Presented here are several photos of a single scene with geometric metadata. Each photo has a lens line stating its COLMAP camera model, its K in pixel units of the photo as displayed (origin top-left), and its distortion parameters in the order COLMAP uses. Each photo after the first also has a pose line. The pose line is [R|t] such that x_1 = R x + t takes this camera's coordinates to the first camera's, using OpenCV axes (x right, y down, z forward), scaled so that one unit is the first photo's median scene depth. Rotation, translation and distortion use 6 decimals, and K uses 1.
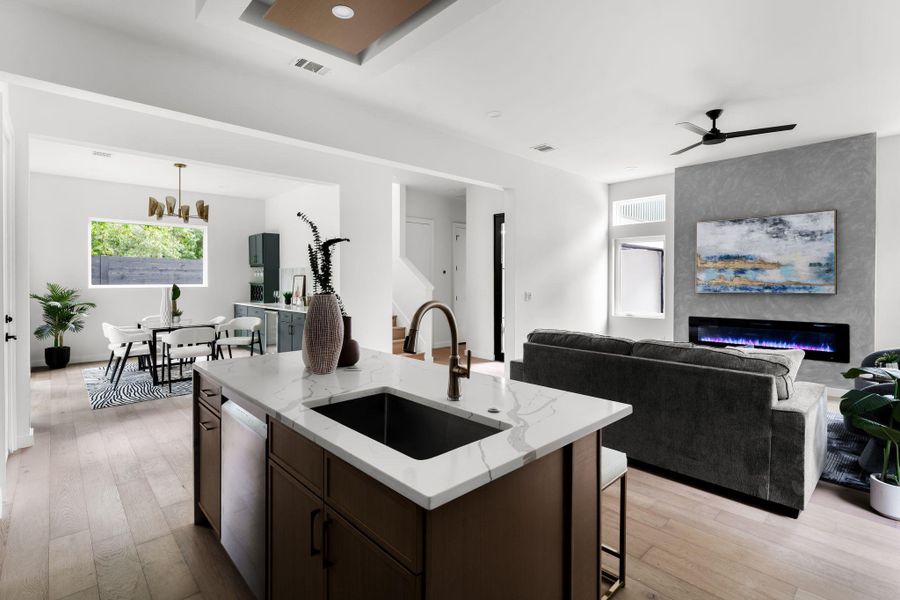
lens RADIAL K [[431.4, 0, 450.0], [0, 431.4, 282.8], [0, 0, 1]] dist [-0.000224, -0.000176]
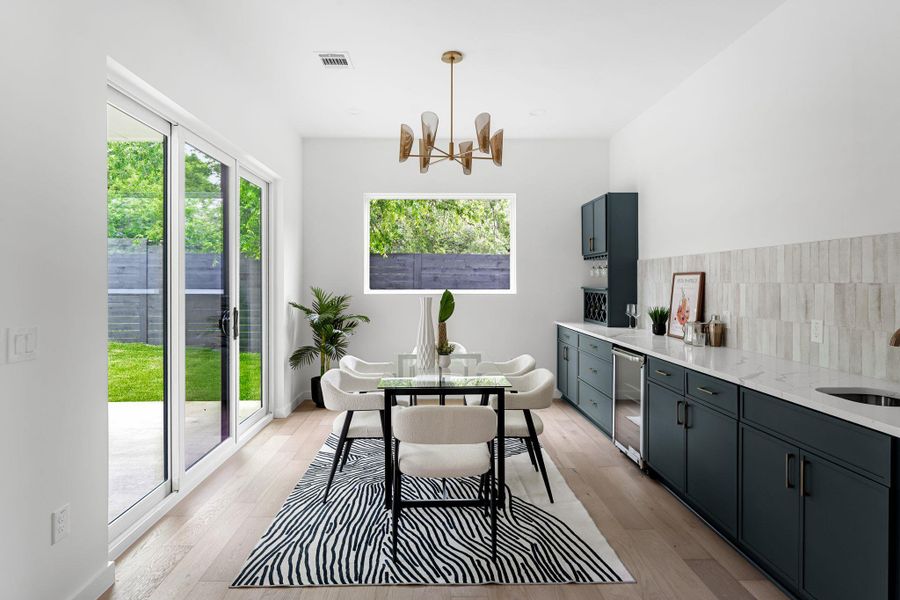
lens RADIAL K [[431.4, 0, 450.0], [0, 431.4, 282.8], [0, 0, 1]] dist [-0.000224, -0.000176]
pose [[0.741044, 0.000970, -0.671455, -0.229884], [-0.004601, 0.999983, -0.003634, -0.003823], [0.671440, 0.005782, 0.741036, 0.500143]]
